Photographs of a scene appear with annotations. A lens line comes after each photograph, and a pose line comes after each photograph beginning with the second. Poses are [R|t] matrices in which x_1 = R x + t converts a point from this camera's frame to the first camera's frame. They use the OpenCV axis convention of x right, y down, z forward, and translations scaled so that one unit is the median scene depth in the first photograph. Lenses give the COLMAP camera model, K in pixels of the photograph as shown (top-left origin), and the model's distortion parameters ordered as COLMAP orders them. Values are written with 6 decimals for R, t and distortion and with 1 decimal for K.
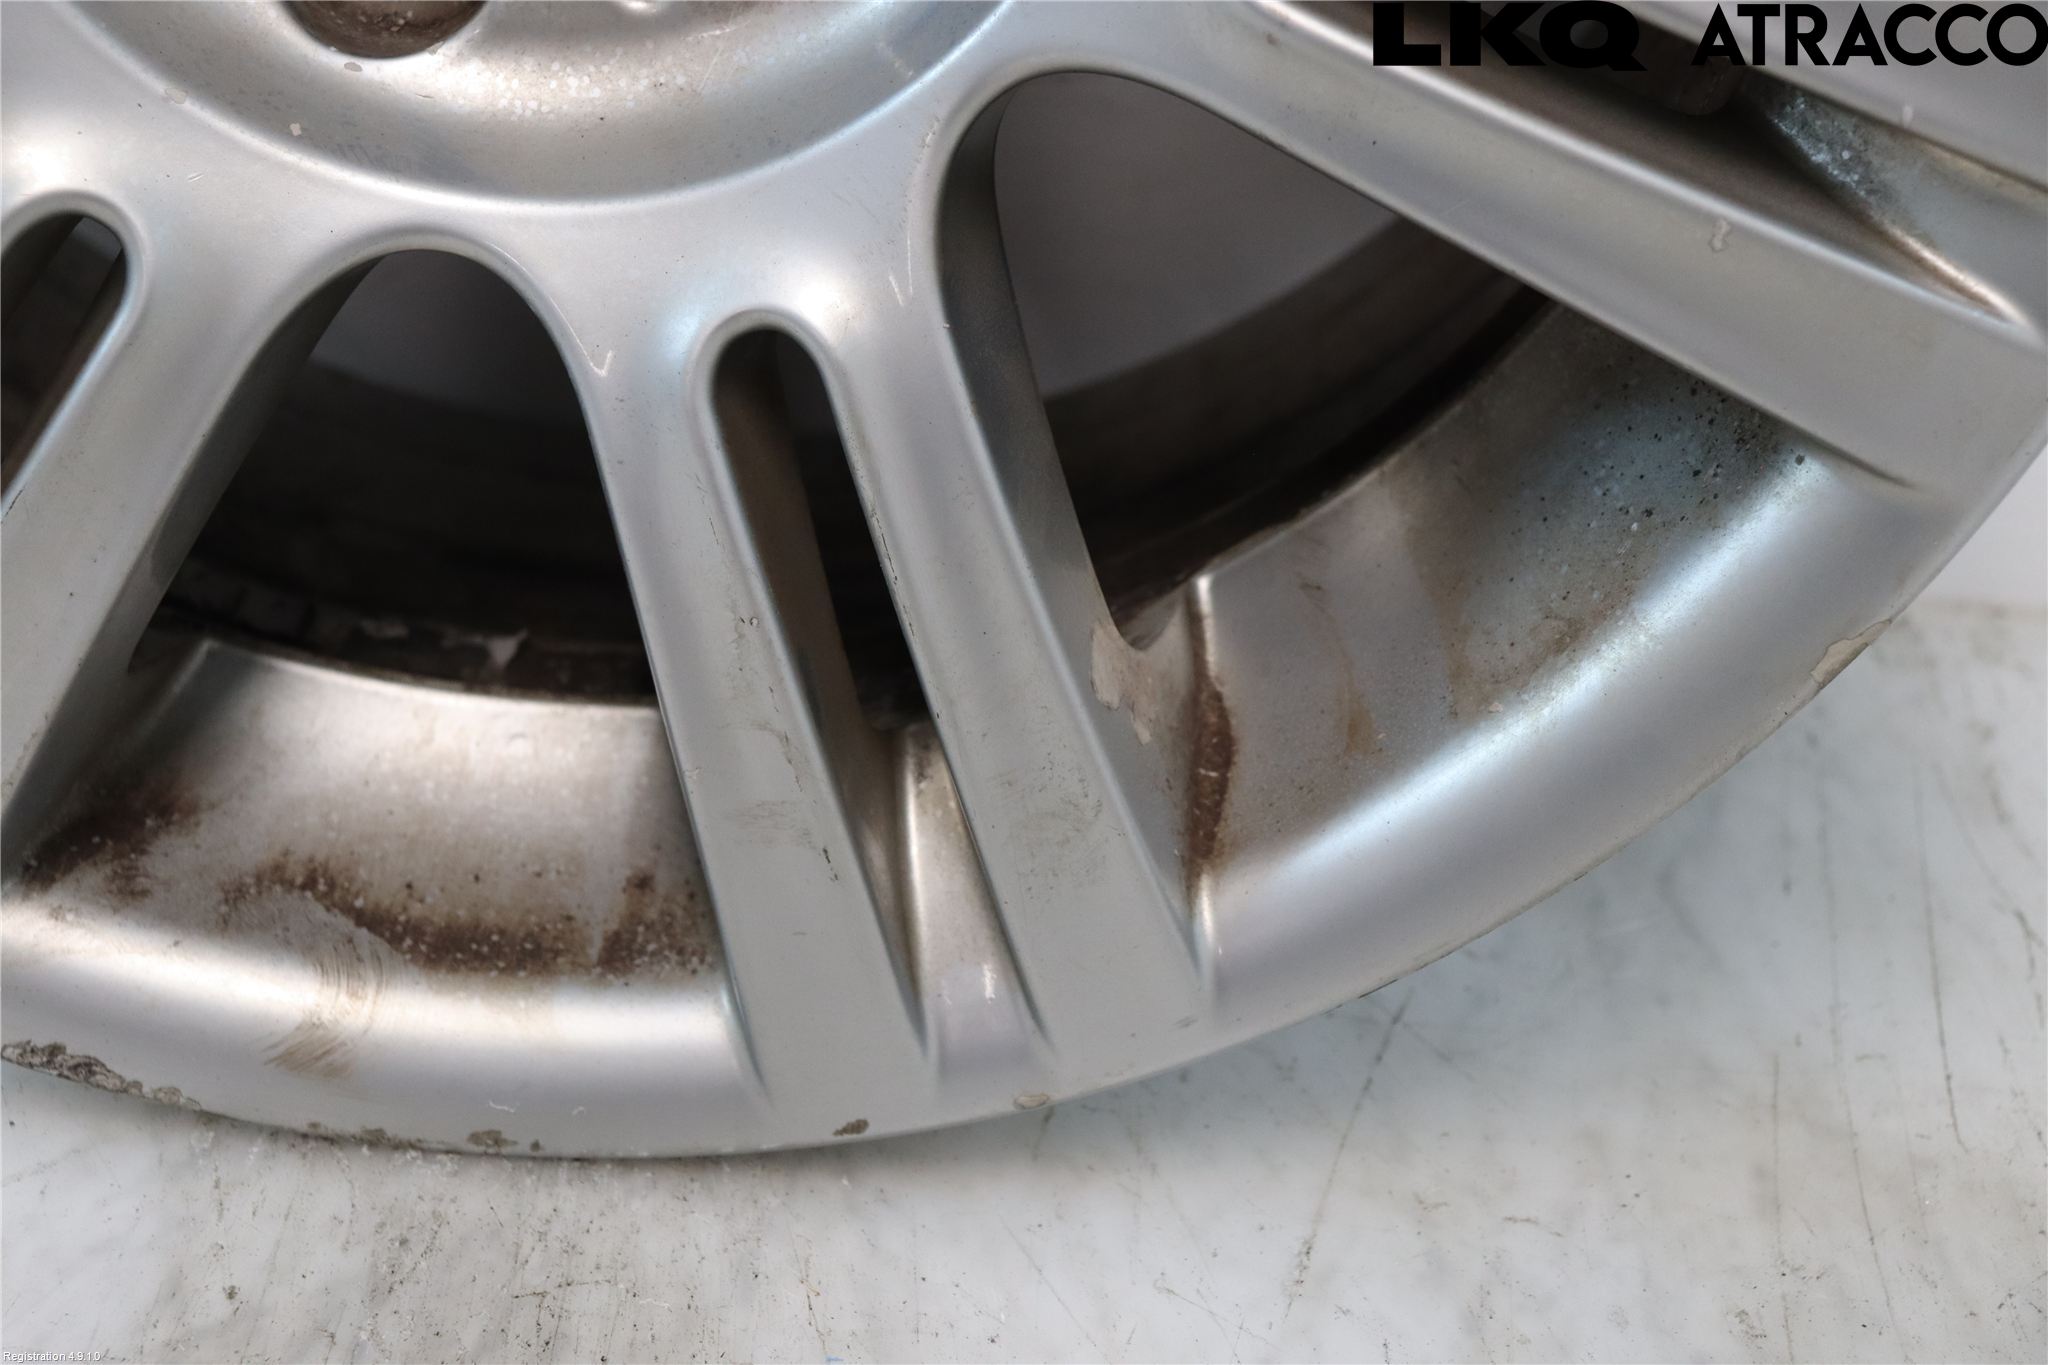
lens RADIAL K [[3477.0, 0, 1024.0], [0, 3477.0, 682.5], [0, 0, 1]] dist [0.020404, 0.383137]
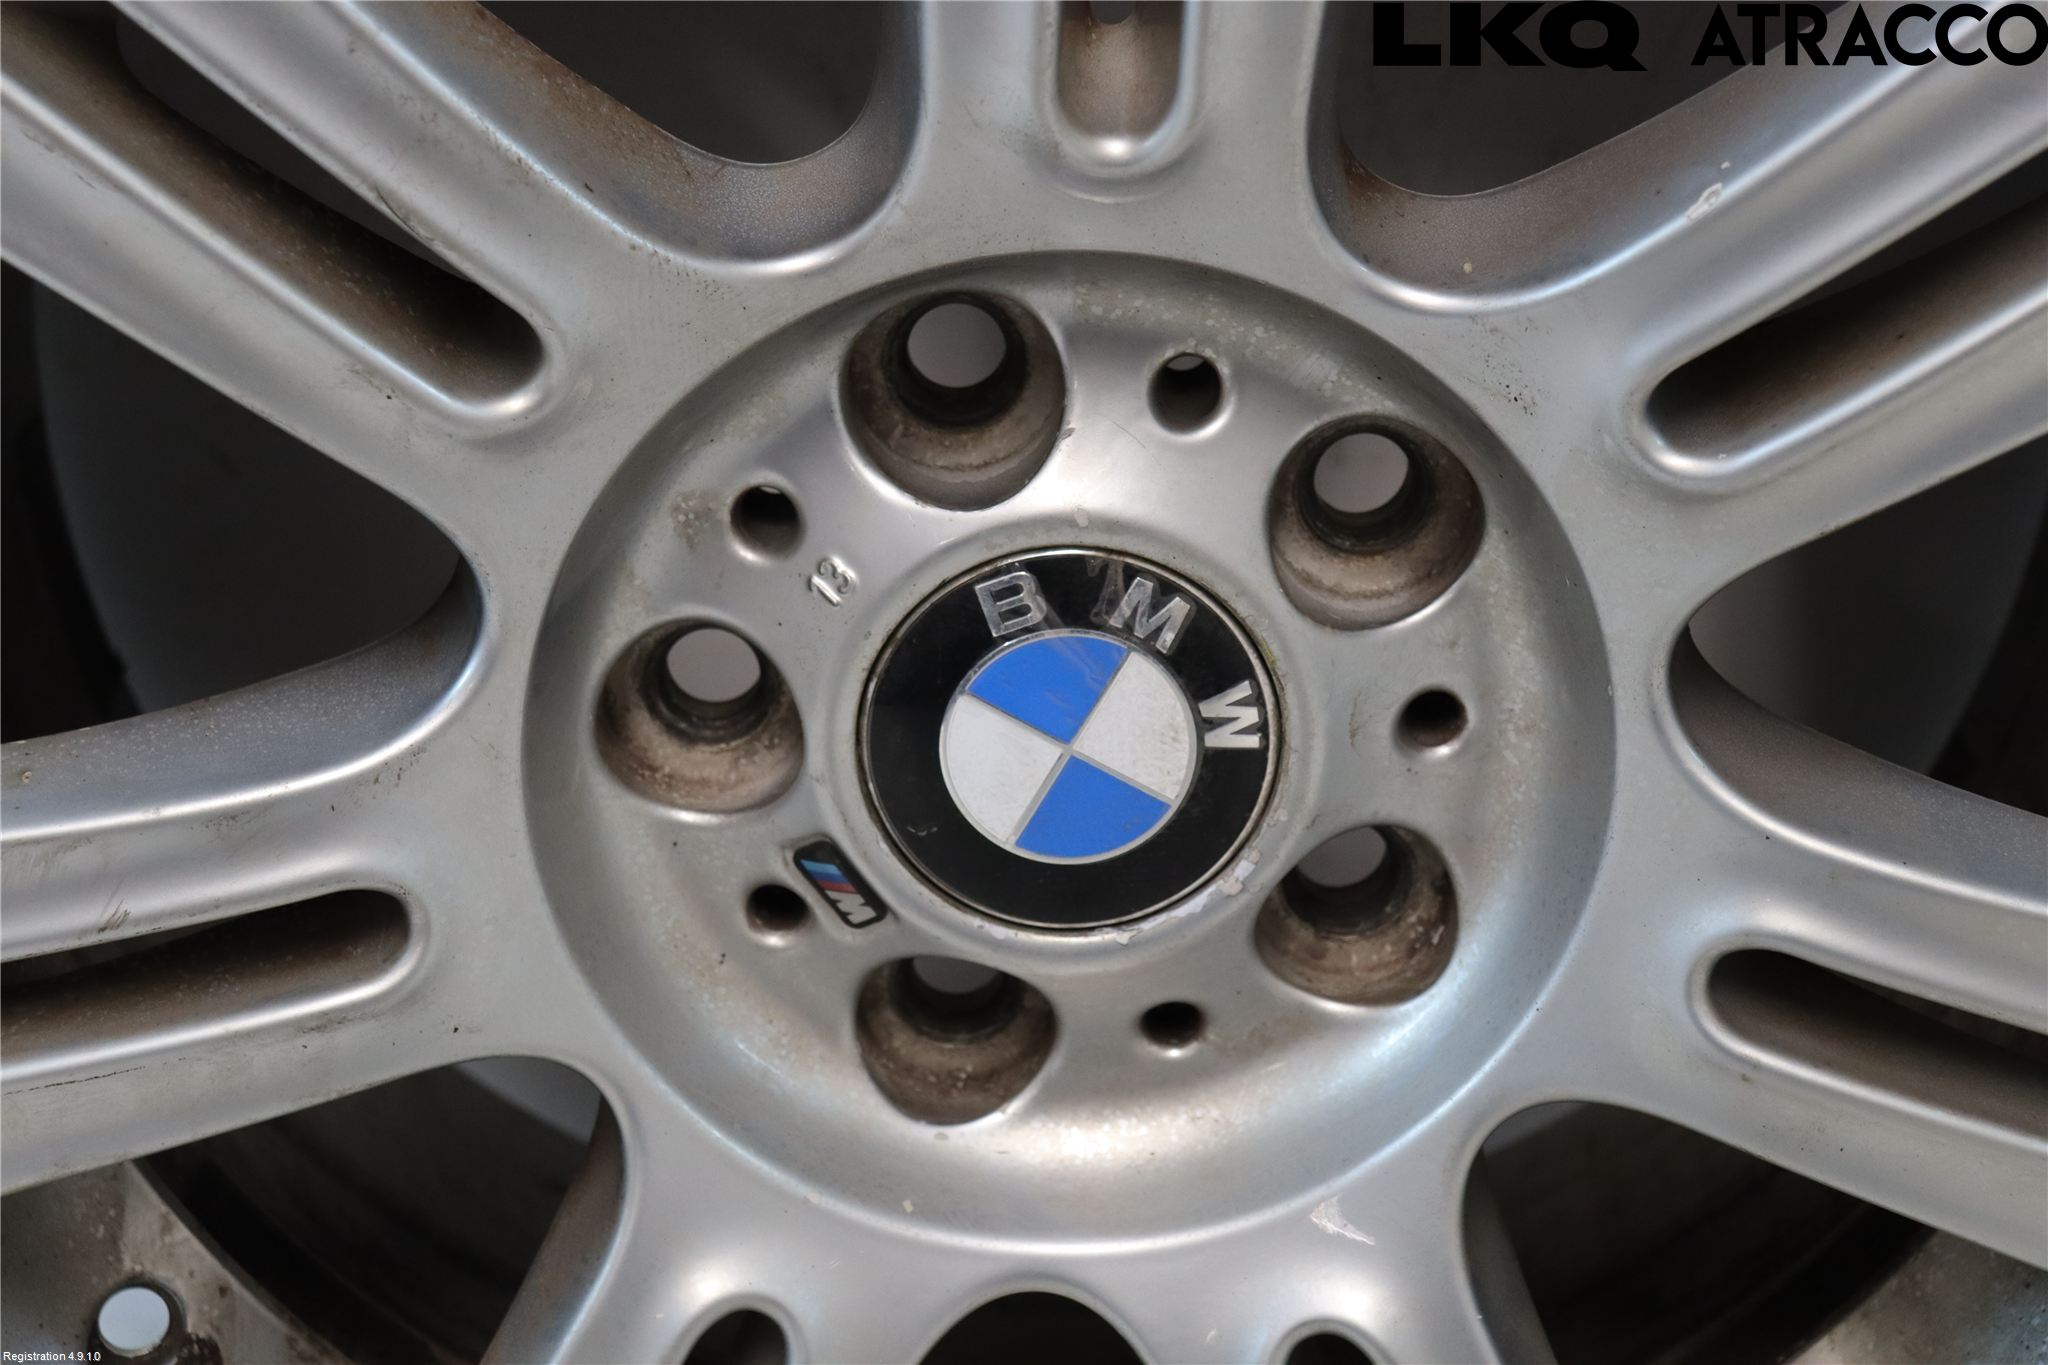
lens RADIAL K [[3477.0, 0, 1024.0], [0, 3477.0, 682.5], [0, 0, 1]] dist [0.020404, 0.383137]
pose [[0.992898, -0.115259, -0.029489, -0.102885], [0.111485, 0.987921, -0.107622, -0.182511], [0.041537, 0.103570, 0.993754, -0.172489]]
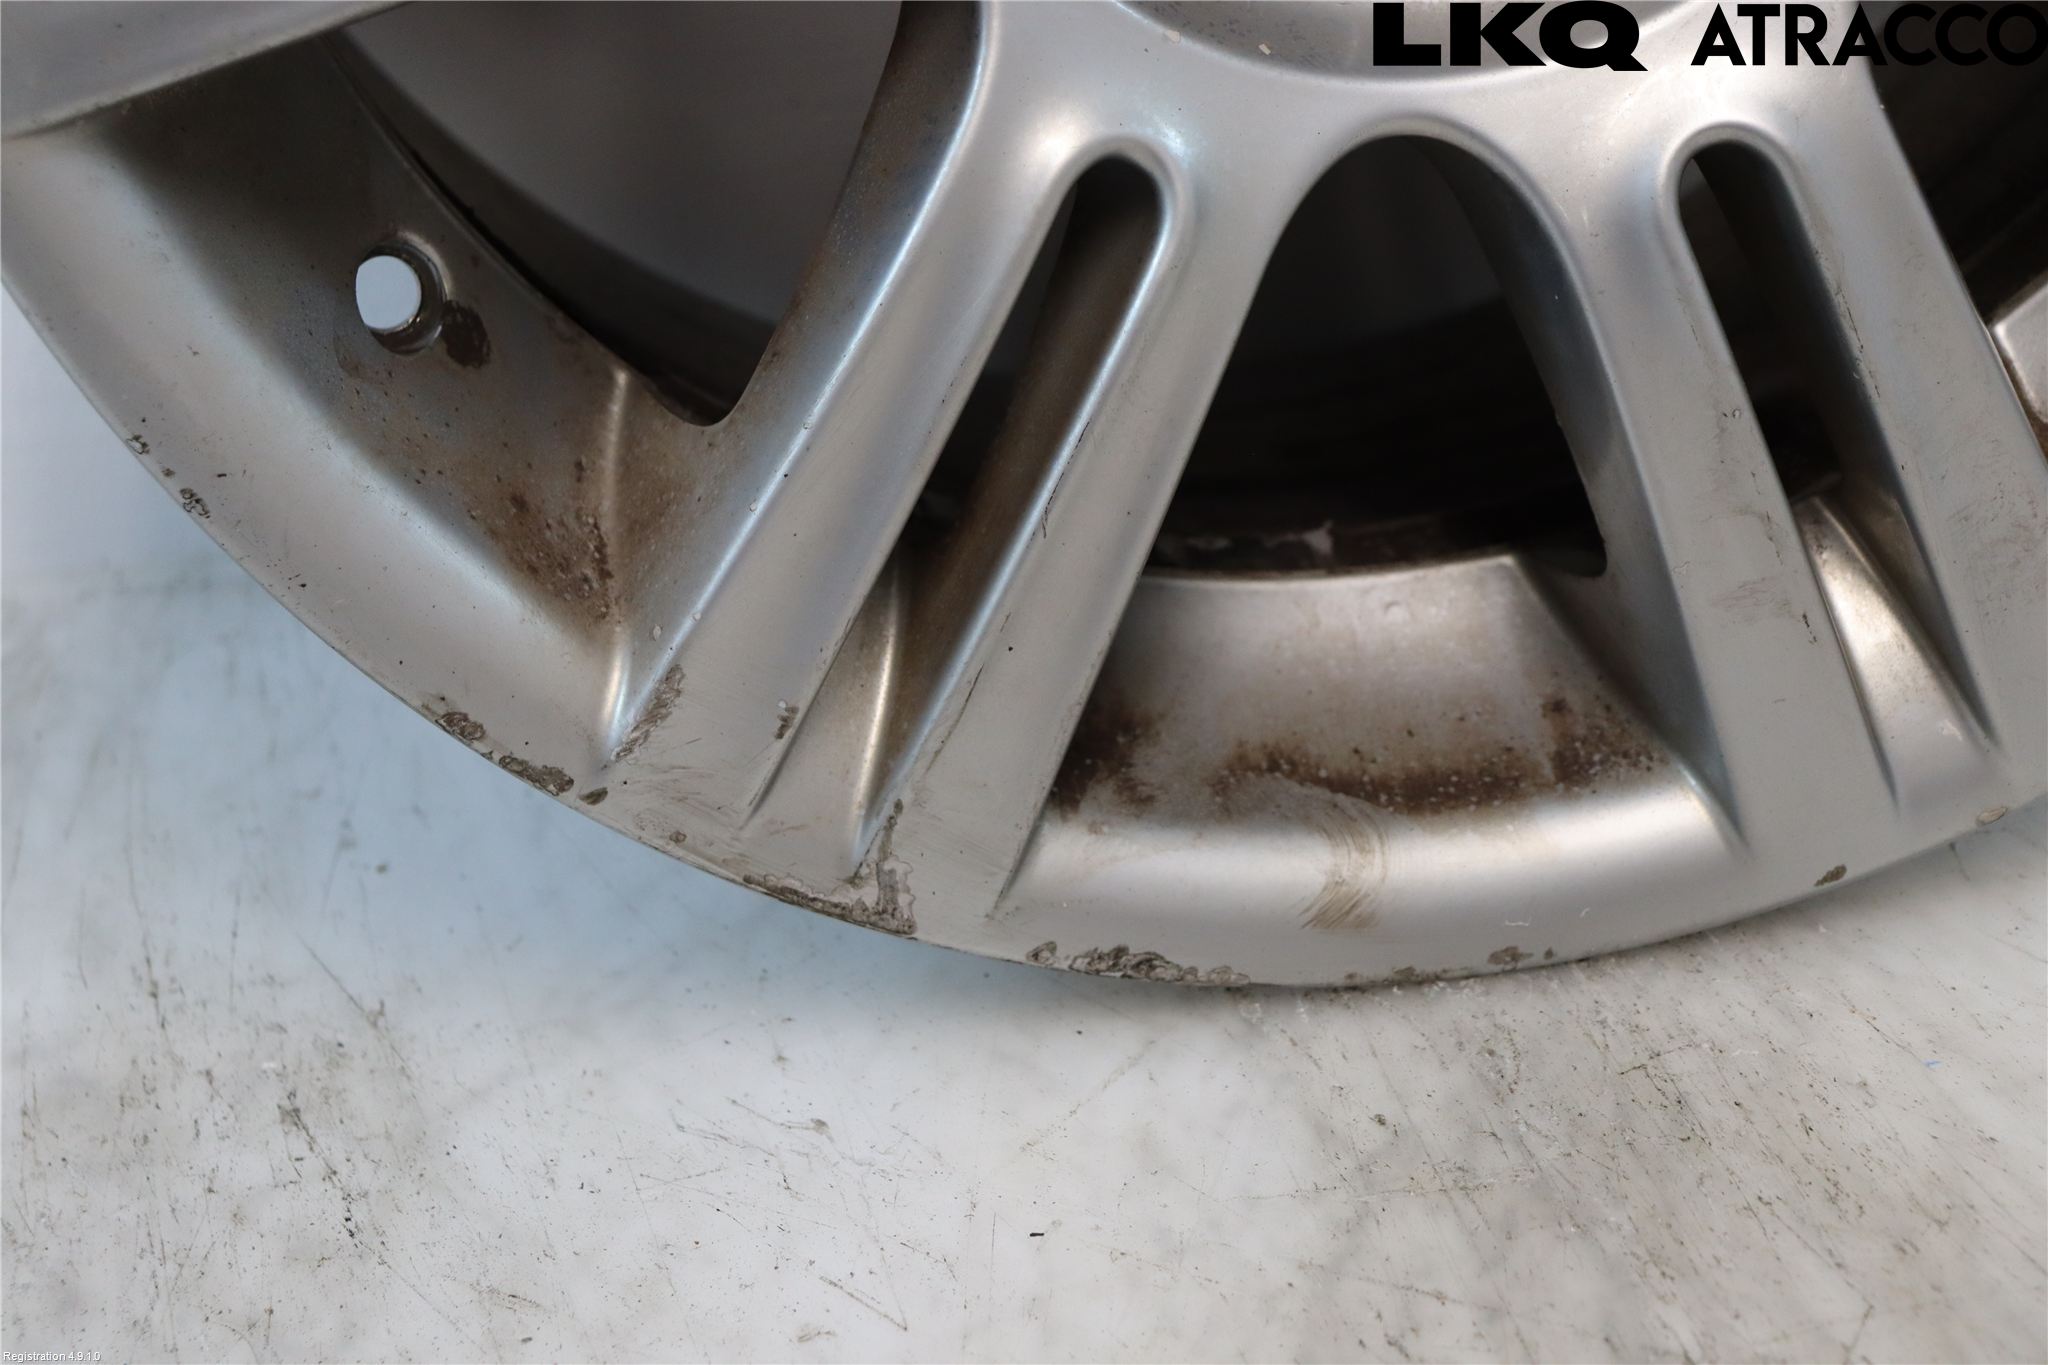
lens RADIAL K [[3548.0, 0, 1024.0], [0, 3548.0, 682.5], [0, 0, 1]] dist [0.046401, 0.239337]
pose [[0.975292, -0.203267, 0.086537, -0.377662], [0.204806, 0.978759, -0.009197, 0.027376], [-0.082830, 0.026693, 0.996206, -0.088301]]
